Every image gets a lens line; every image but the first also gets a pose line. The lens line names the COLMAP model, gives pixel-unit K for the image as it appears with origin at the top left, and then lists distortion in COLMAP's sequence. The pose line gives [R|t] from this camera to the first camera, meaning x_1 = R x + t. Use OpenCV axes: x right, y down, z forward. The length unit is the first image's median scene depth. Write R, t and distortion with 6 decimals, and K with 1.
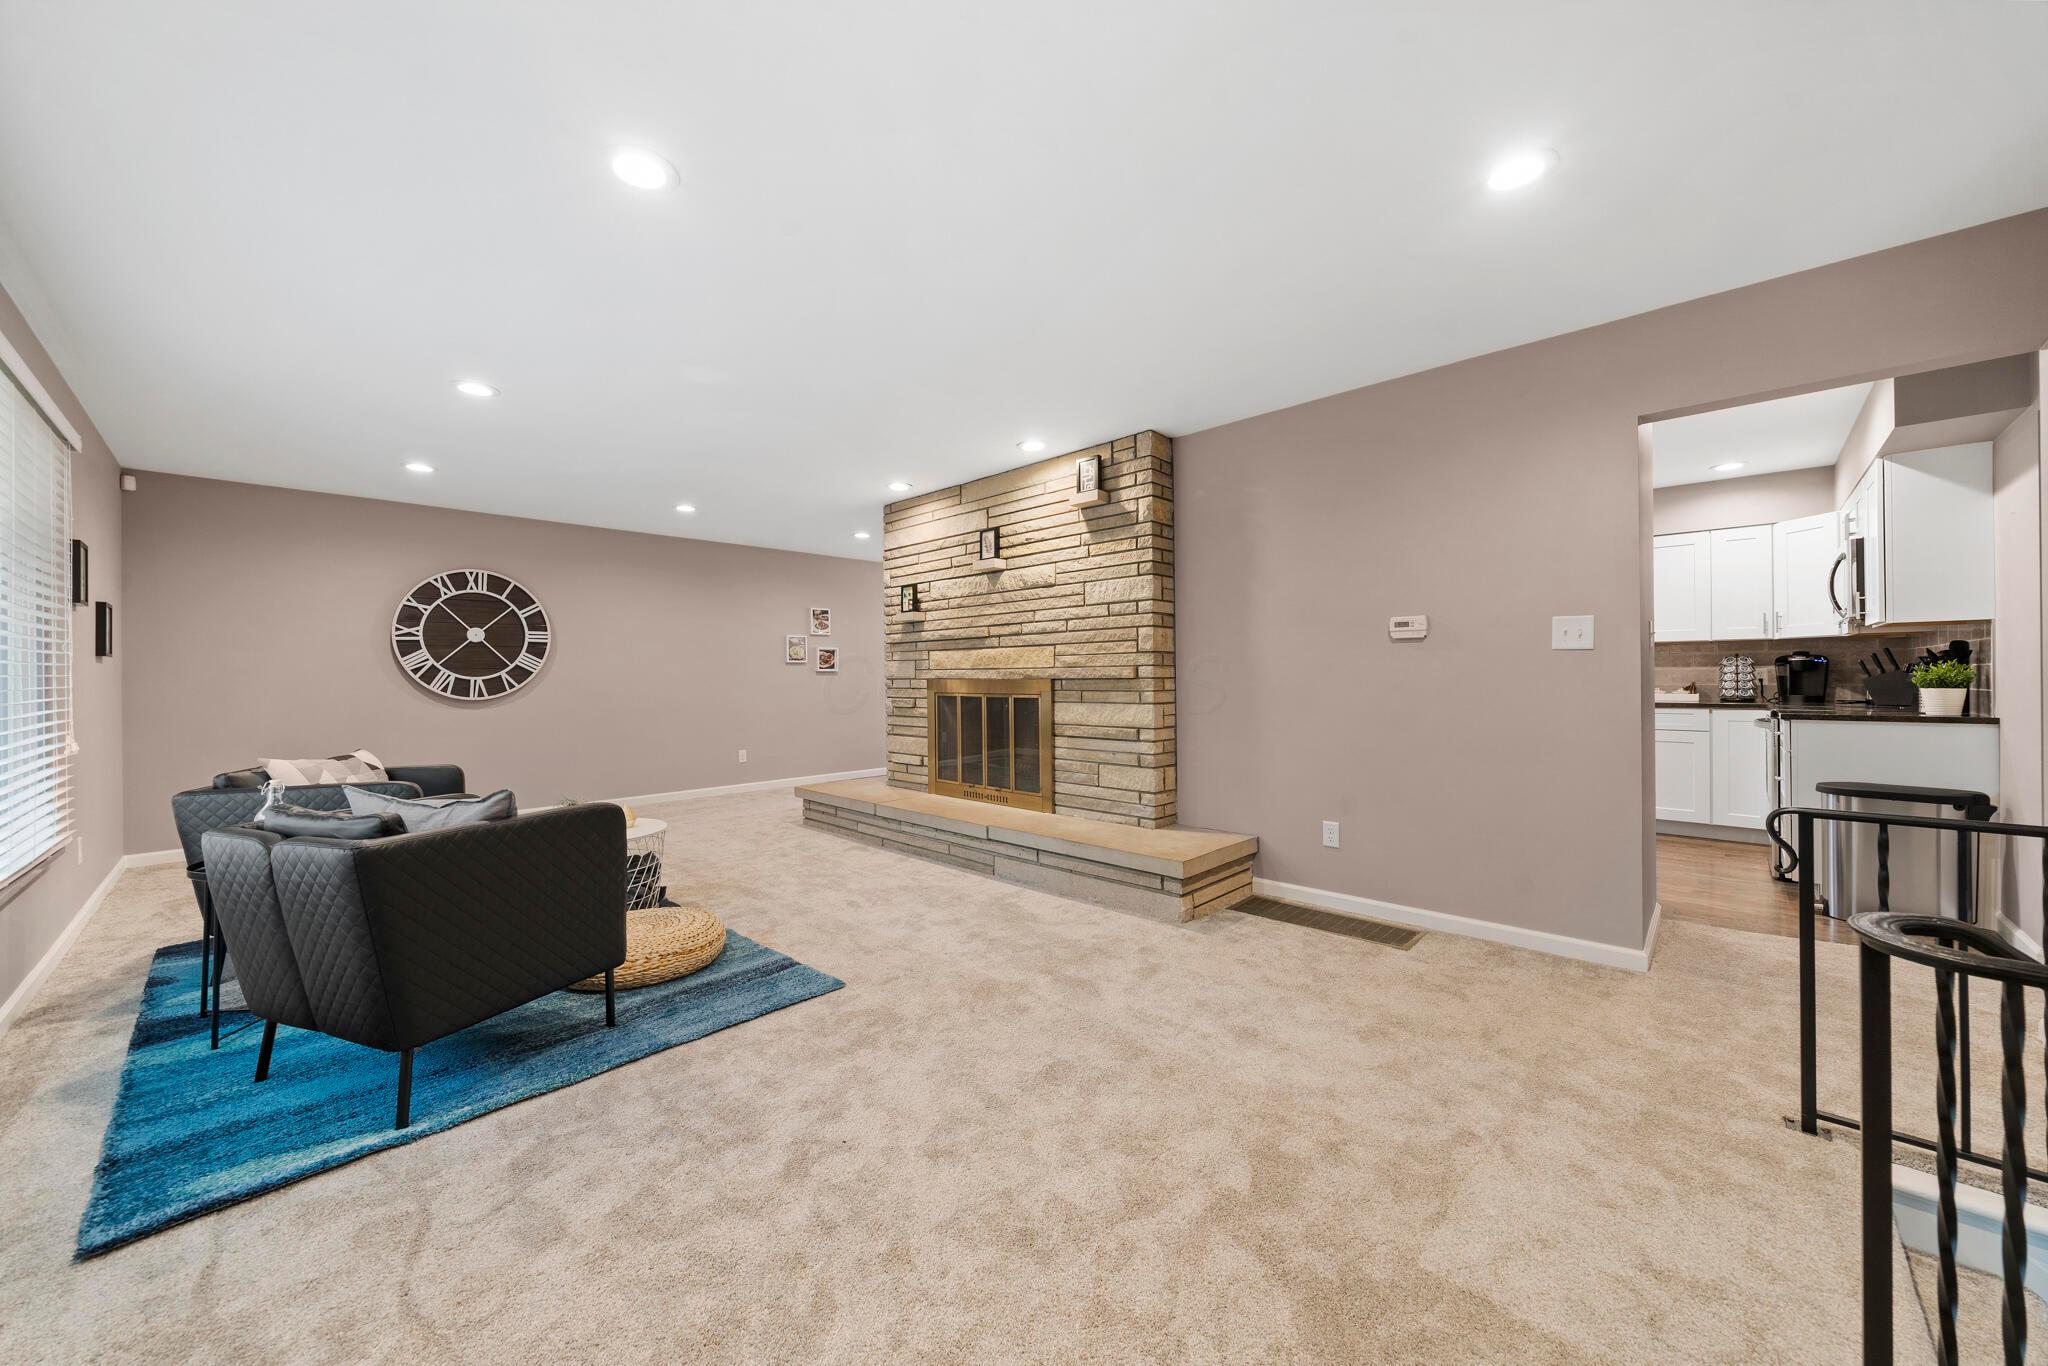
lens RADIAL K [[751.5, 0, 1020.9], [0, 751.5, 677.4], [0, 0, 1]] dist [-0.001076, -0.000086]
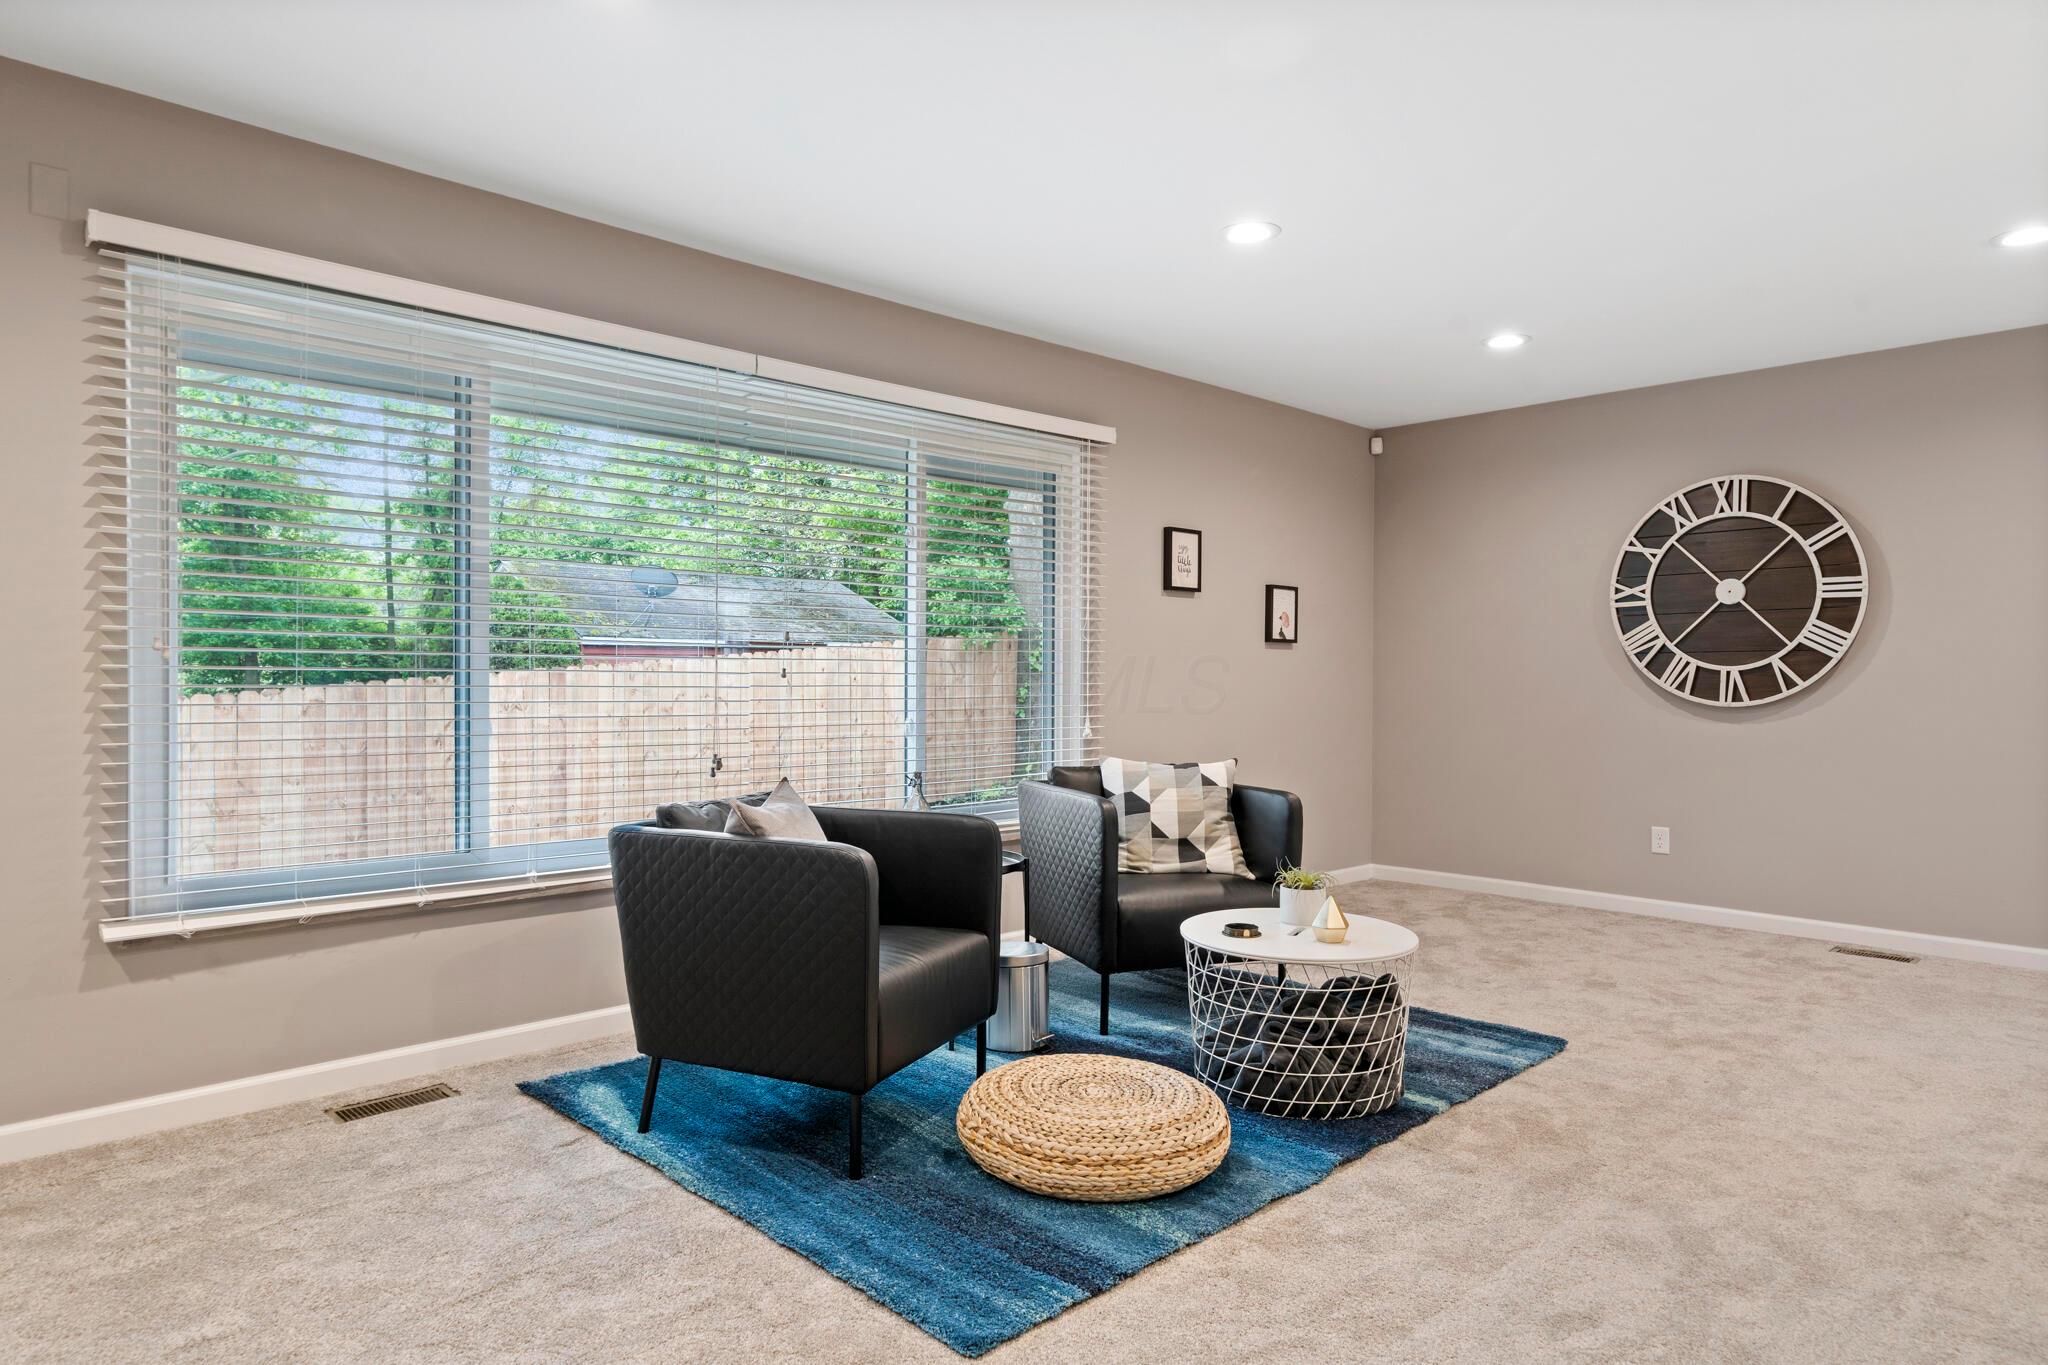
lens RADIAL K [[1239.1, 0, 1022.3], [0, 1239.1, 681.5], [0, 0, 1]] dist [0.023709, 0.000486]
pose [[-0.044843, 0.015391, -0.998875, 0.243975], [-0.004806, 0.999866, 0.015622, -0.001053], [0.998982, 0.005501, -0.044763, 0.523128]]
